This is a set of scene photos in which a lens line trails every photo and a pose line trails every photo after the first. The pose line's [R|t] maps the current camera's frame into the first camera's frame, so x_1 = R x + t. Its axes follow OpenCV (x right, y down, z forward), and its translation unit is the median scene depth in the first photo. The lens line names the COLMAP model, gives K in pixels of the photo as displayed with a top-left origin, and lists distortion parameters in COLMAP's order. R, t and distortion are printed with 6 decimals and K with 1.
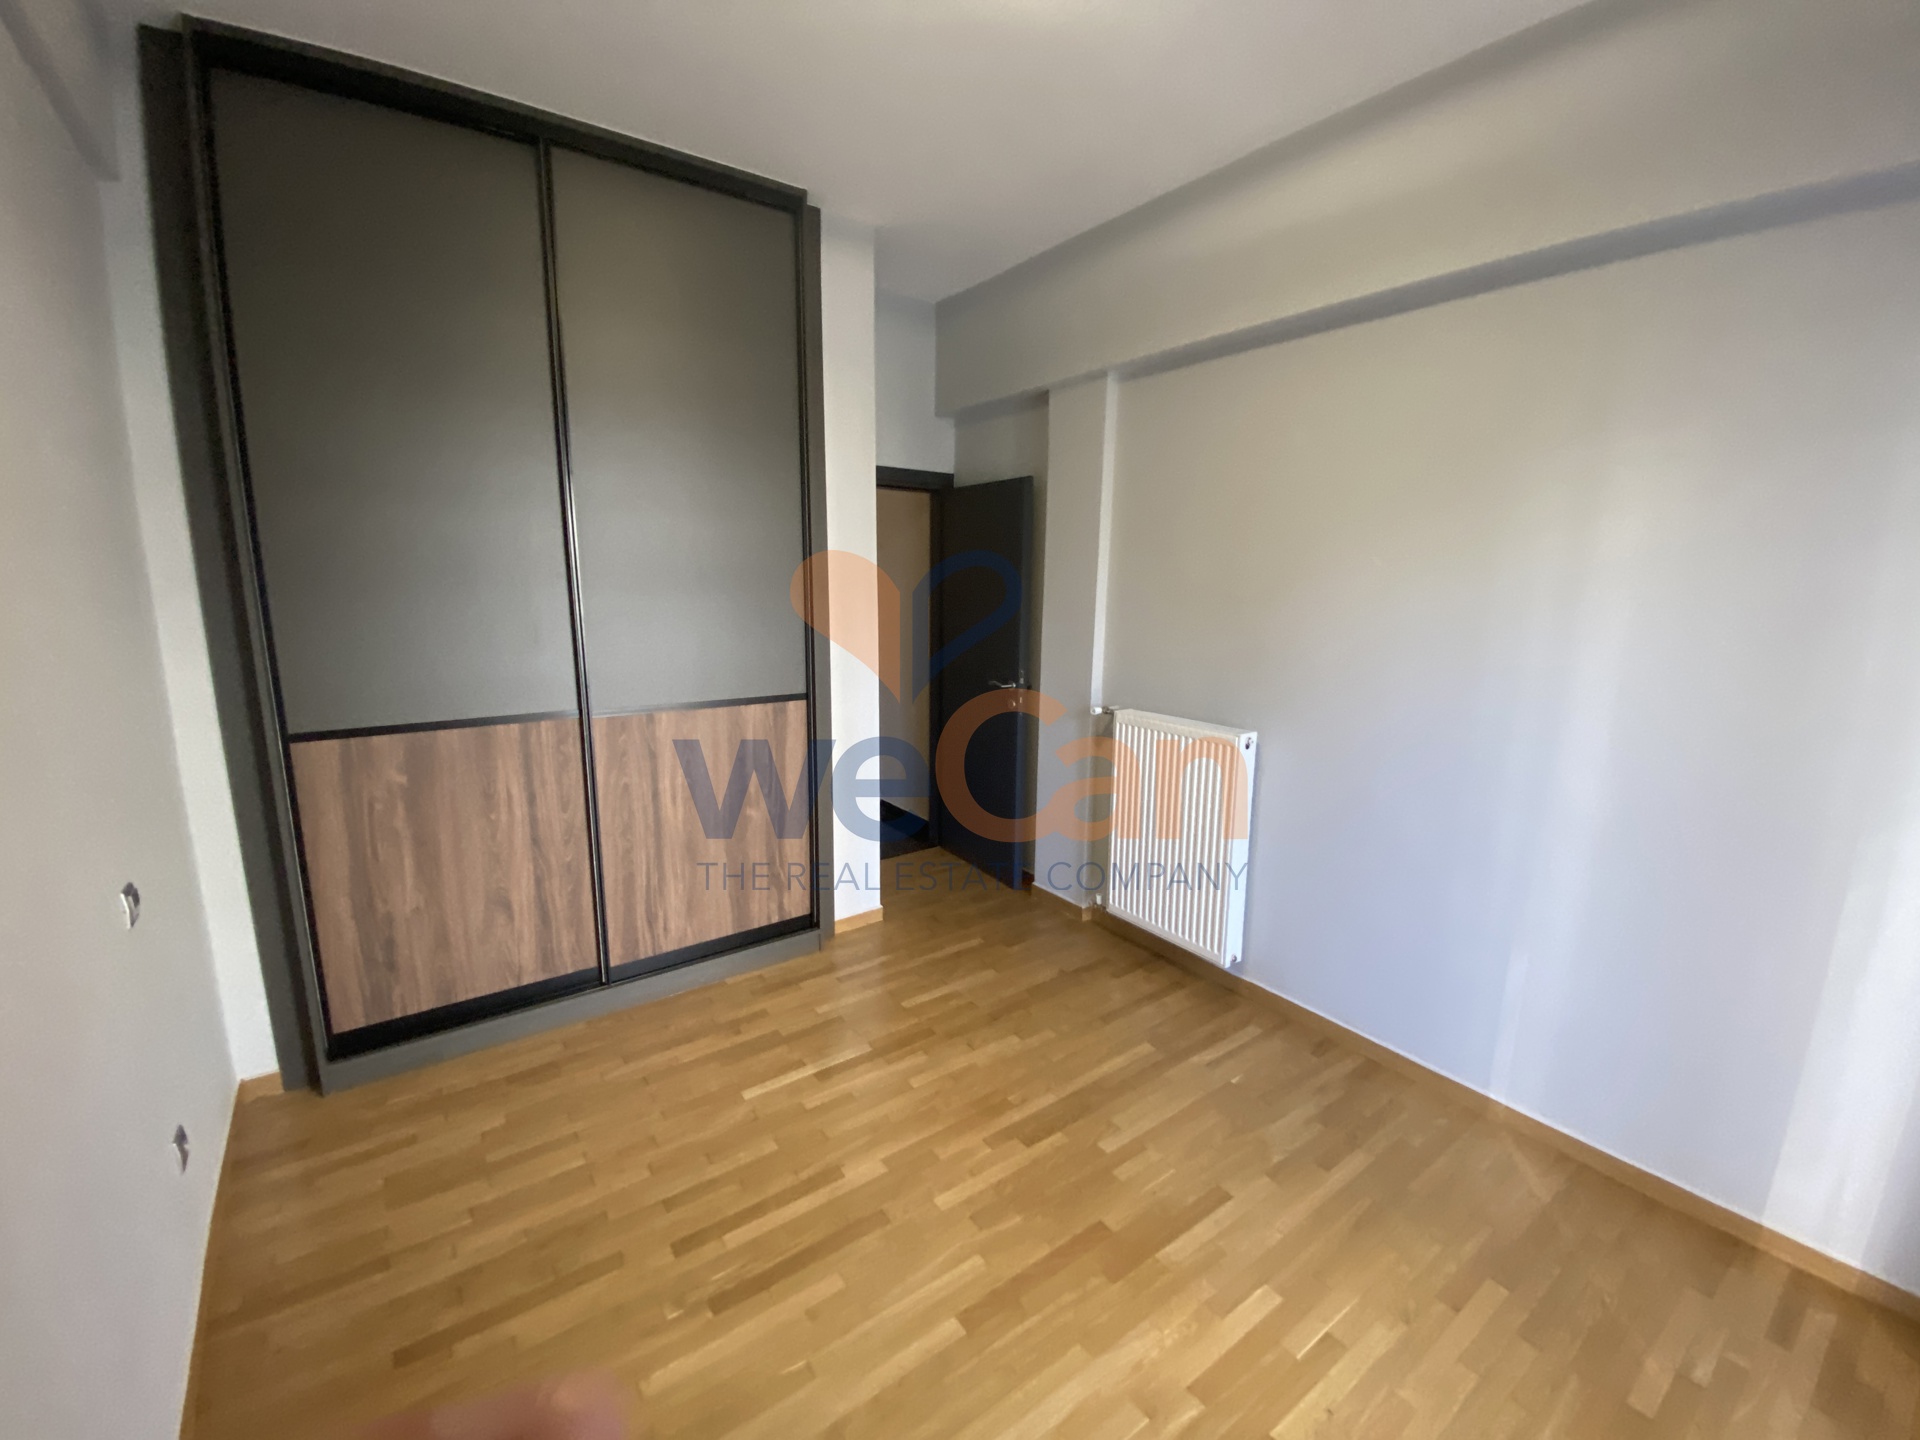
lens RADIAL K [[776.6, 0, 965.7], [0, 776.6, 715.3], [0, 0, 1]] dist [0.022501, -0.021647]
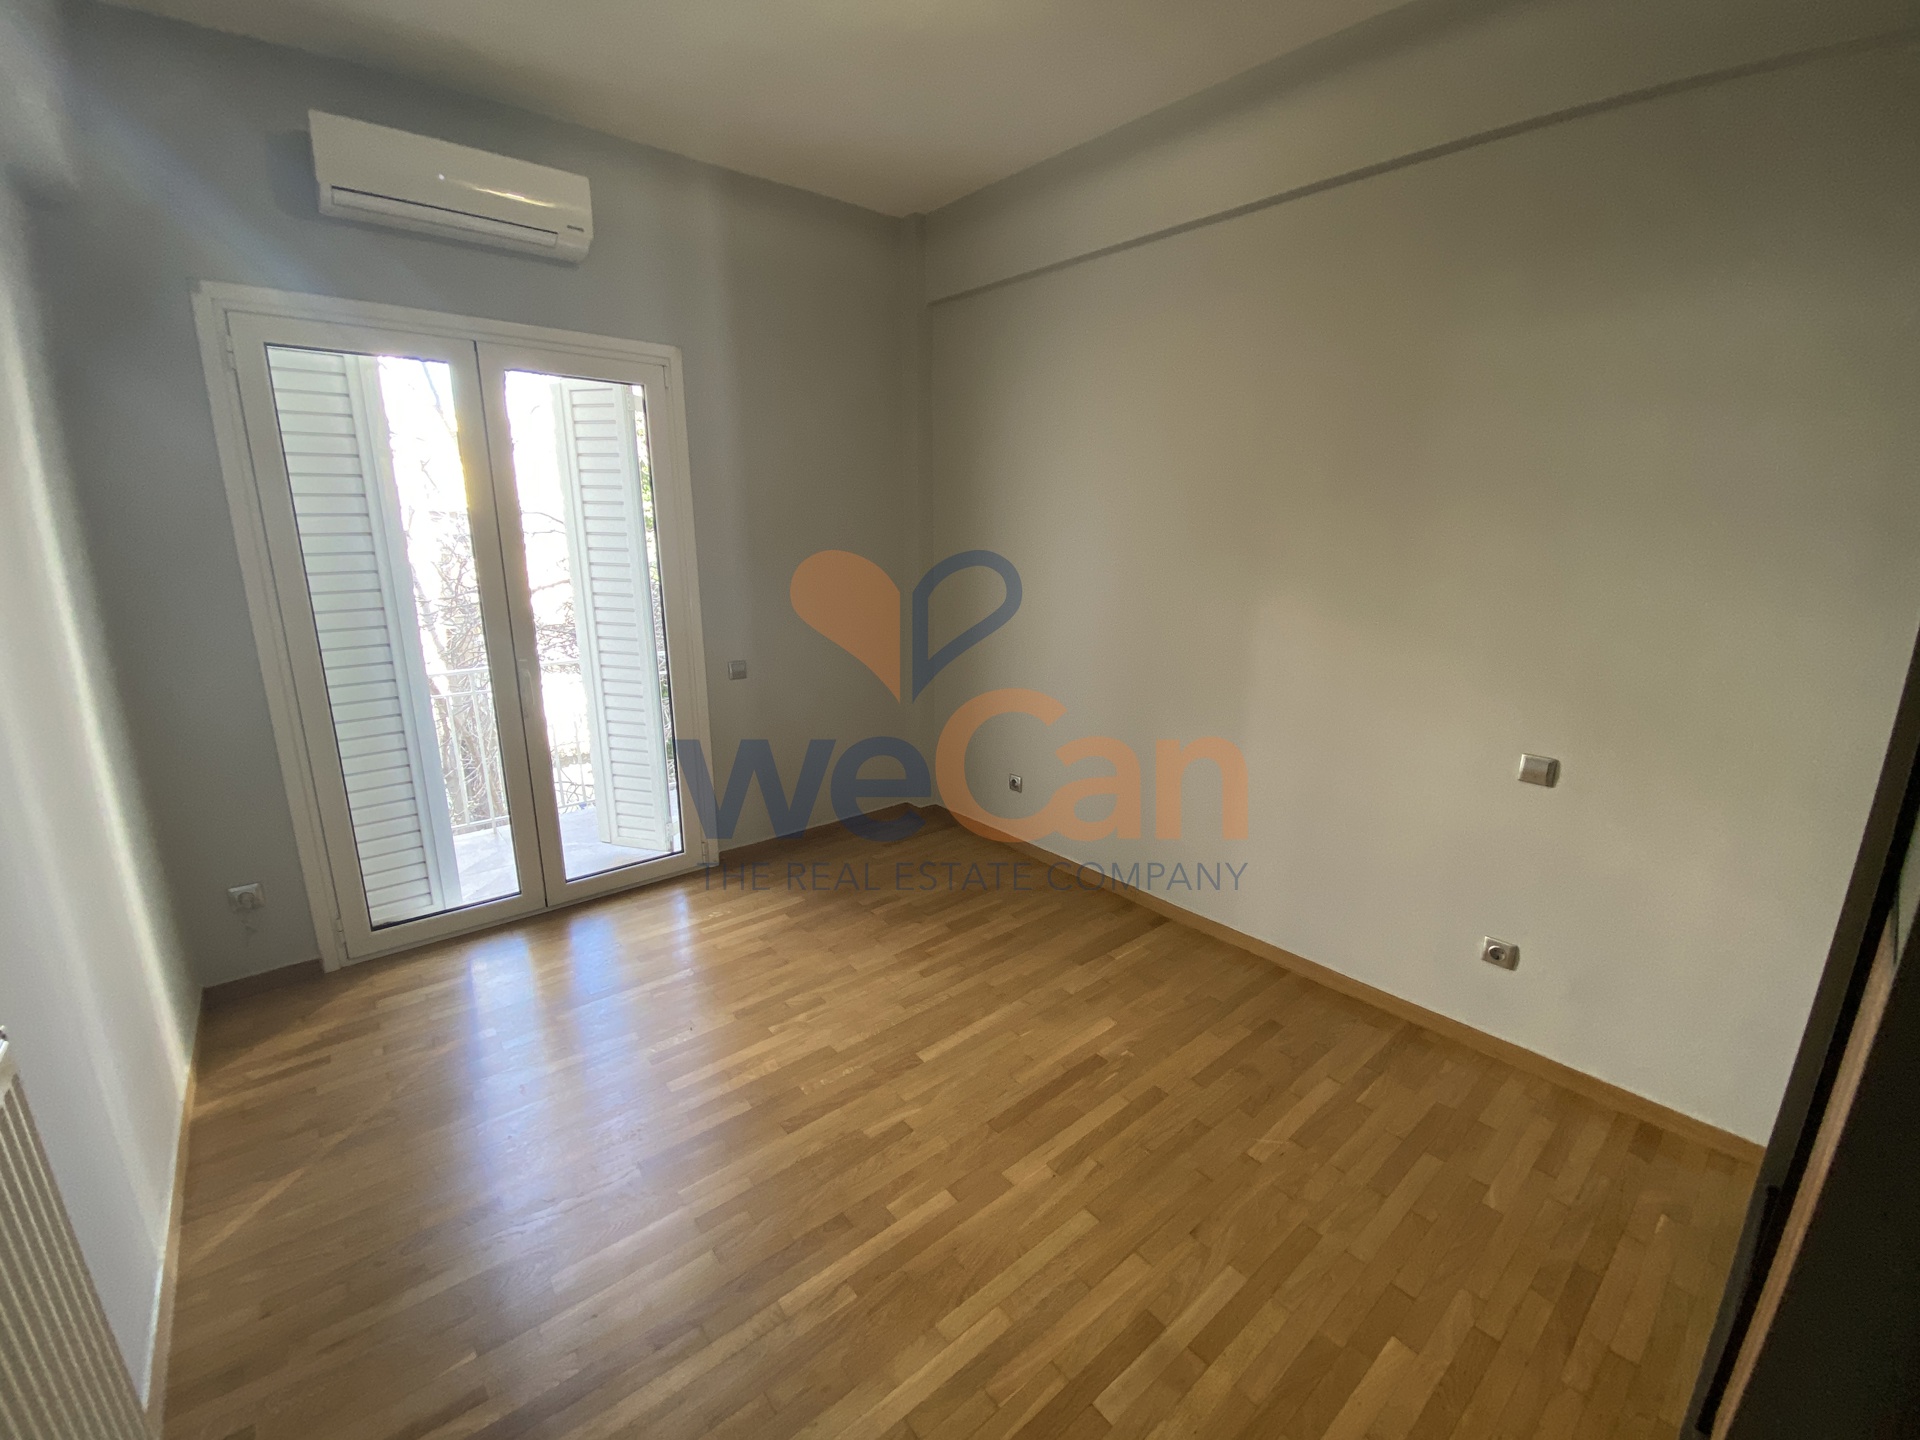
lens RADIAL K [[776.6, 0, 965.7], [0, 776.6, 715.3], [0, 0, 1]] dist [0.022501, -0.021647]
pose [[-0.997031, 0.000899, -0.076992, 0.014526], [-0.031018, 0.910516, 0.412308, -0.306494], [0.070473, 0.413473, -0.907785, 1.740051]]
